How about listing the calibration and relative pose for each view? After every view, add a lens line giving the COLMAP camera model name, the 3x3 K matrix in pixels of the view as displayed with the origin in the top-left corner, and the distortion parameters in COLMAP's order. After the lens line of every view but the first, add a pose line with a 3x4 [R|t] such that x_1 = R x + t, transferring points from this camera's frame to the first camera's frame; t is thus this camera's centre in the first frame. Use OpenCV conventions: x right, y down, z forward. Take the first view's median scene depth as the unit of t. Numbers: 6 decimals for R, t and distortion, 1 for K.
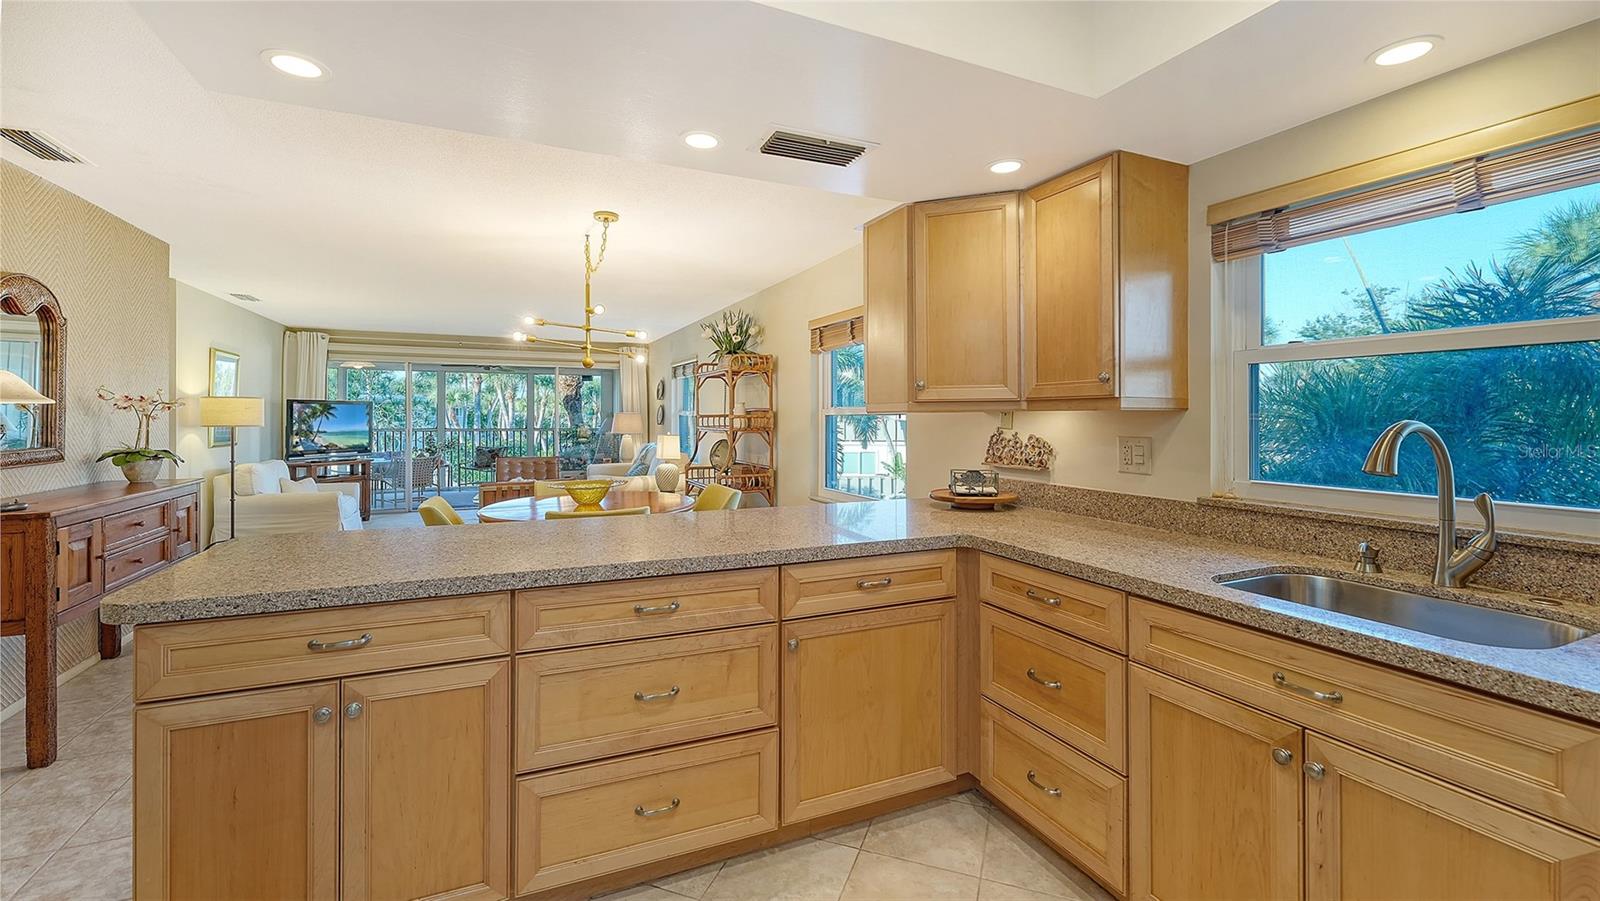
lens RADIAL K [[631.6, 0, 805.0], [0, 631.6, 428.9], [0, 0, 1]] dist [-0.000017, 0.000099]
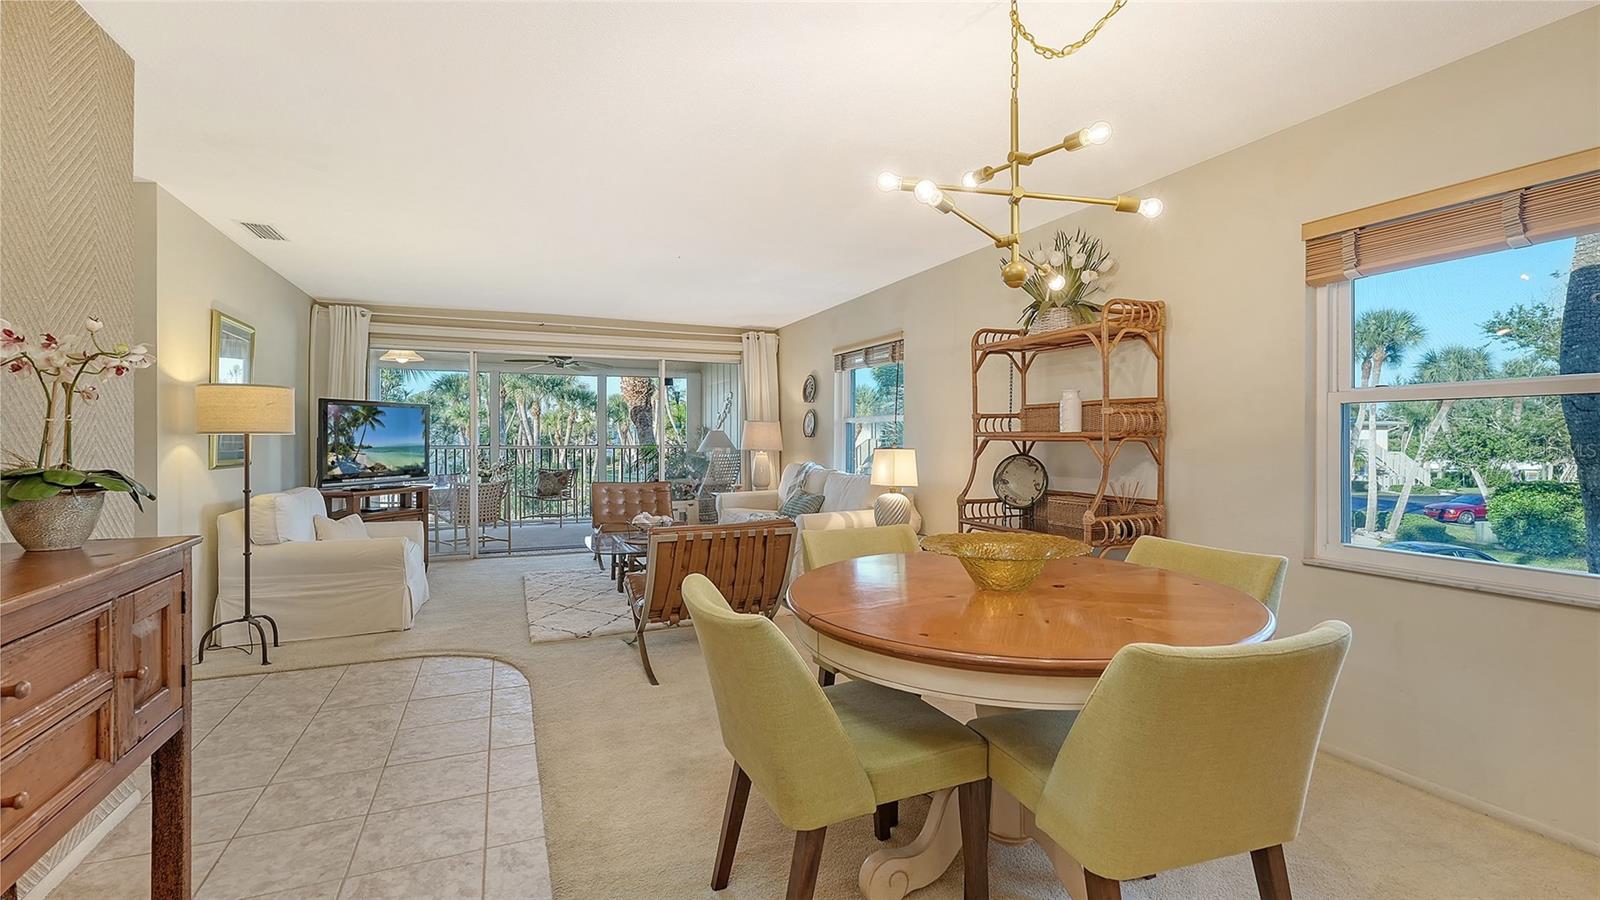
lens RADIAL K [[699.7, 0, 800.0], [0, 699.7, 450.0], [0, 0, 1]] dist [0.000522, -0.000396]
pose [[0.998410, -0.003317, -0.056271, -0.260064], [0.003313, 0.999994, -0.000173, 0.010498], [0.056271, -0.000014, 0.998416, 0.275633]]
